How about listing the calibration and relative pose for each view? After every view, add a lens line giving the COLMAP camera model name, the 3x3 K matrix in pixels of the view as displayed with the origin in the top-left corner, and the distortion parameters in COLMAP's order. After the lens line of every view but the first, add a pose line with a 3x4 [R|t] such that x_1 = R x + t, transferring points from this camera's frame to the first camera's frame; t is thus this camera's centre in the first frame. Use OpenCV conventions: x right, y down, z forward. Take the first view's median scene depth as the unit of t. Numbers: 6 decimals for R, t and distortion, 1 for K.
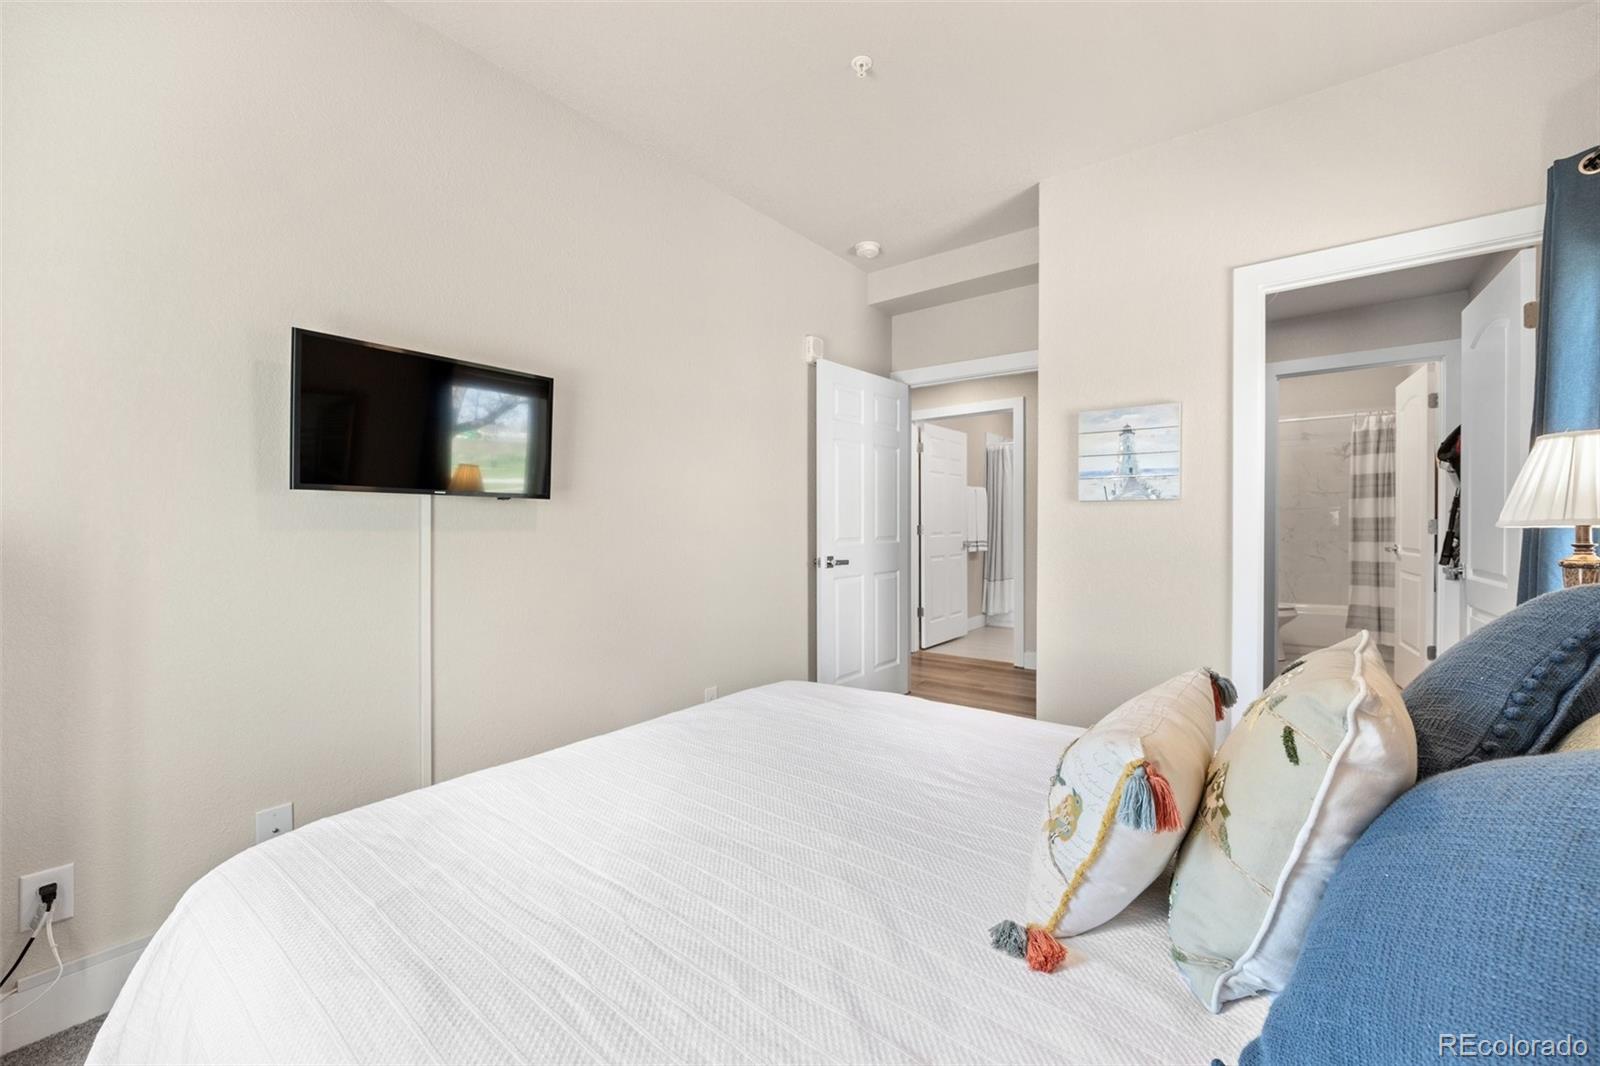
lens RADIAL K [[644.1, 0, 812.7], [0, 644.1, 528.8], [0, 0, 1]] dist [-0.002872, -0.000483]
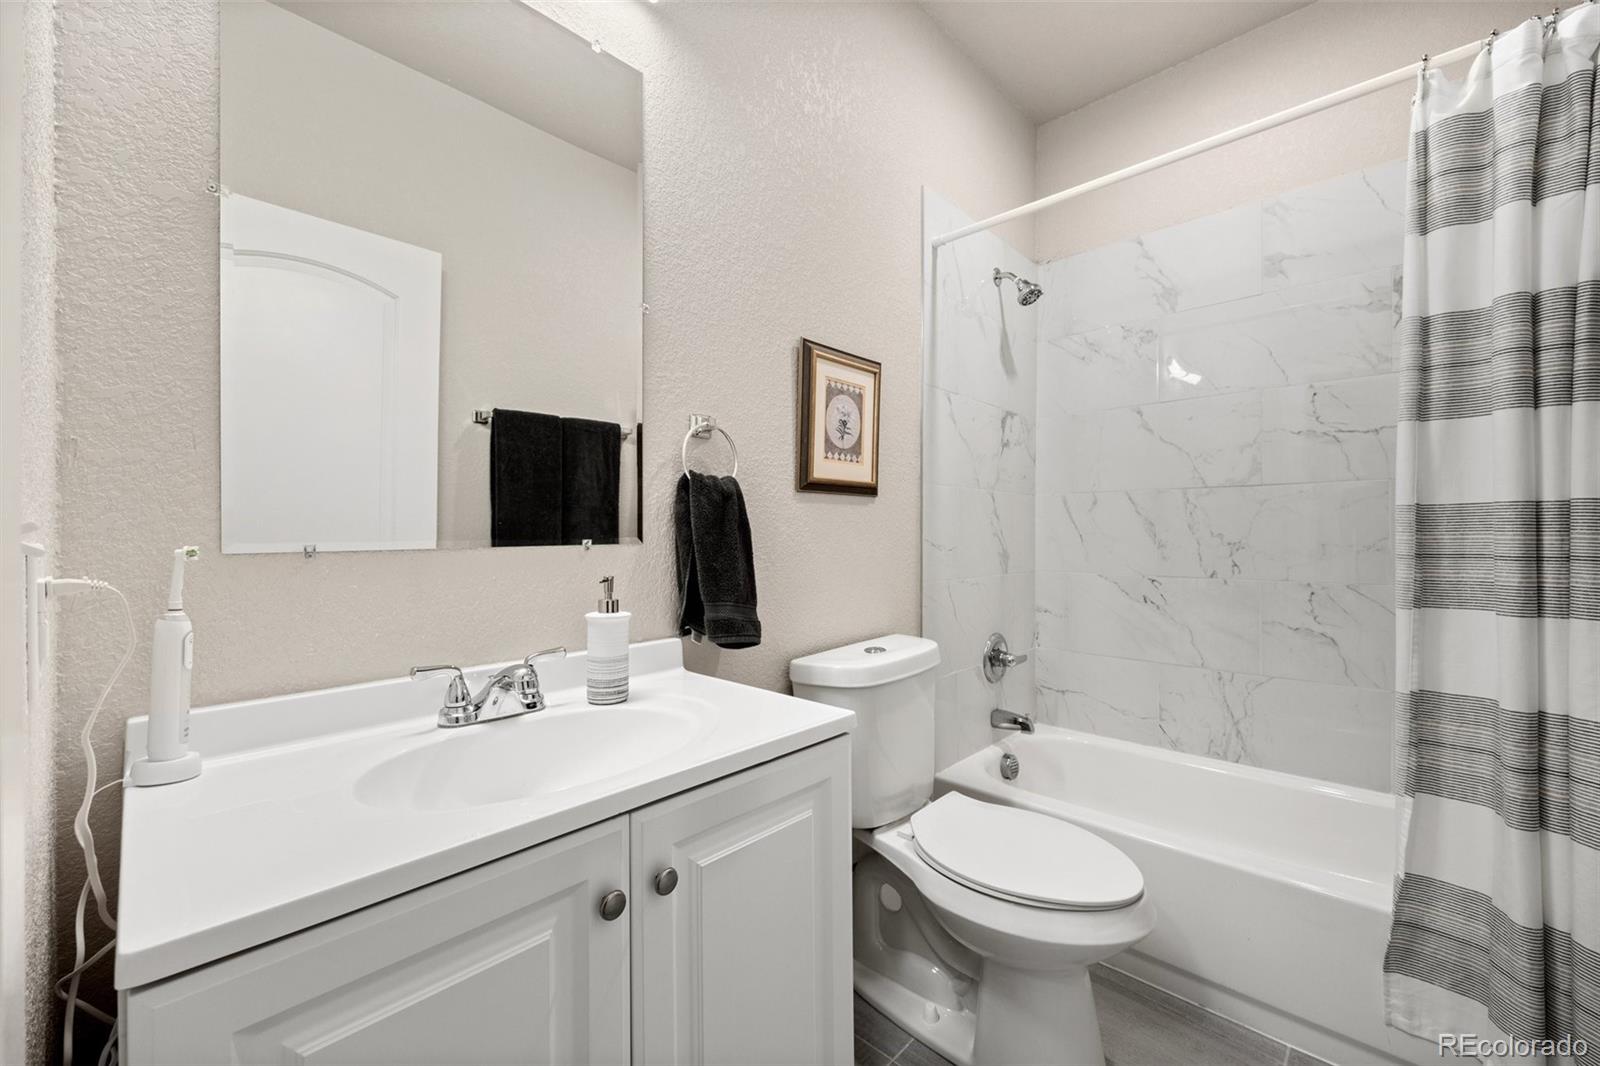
lens RADIAL K [[644.1, 0, 802.3], [0, 644.1, 541.8], [0, 0, 1]] dist [-0.002872, -0.000483]
pose [[0.995703, -0.009755, -0.092094, 0.652464], [0.010699, 0.999895, 0.009759, -0.008521], [0.091989, -0.010702, 0.995703, 0.761636]]
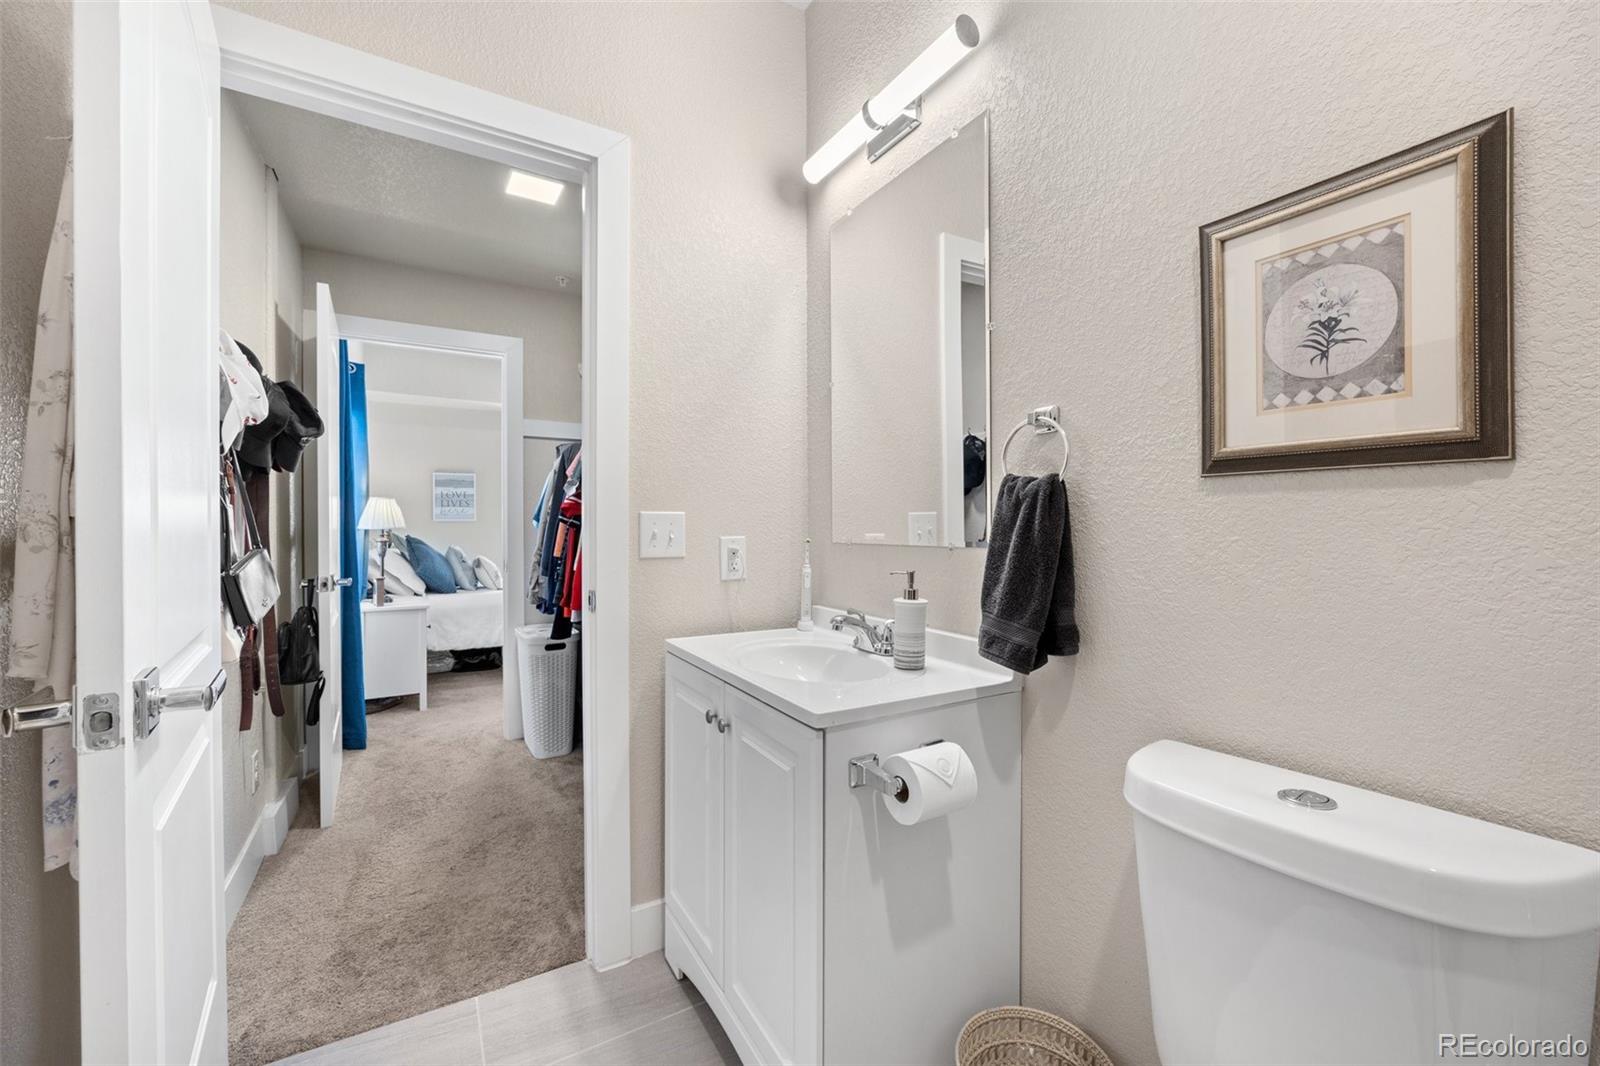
lens RADIAL K [[644.1, 0, 809.2], [0, 644.1, 521.5], [0, 0, 1]] dist [-0.002872, -0.000483]
pose [[-0.365797, -0.003074, -0.930690, 1.181002], [0.001863, 0.999990, -0.004035, -0.029235], [0.930693, -0.003209, -0.365788, 1.511334]]
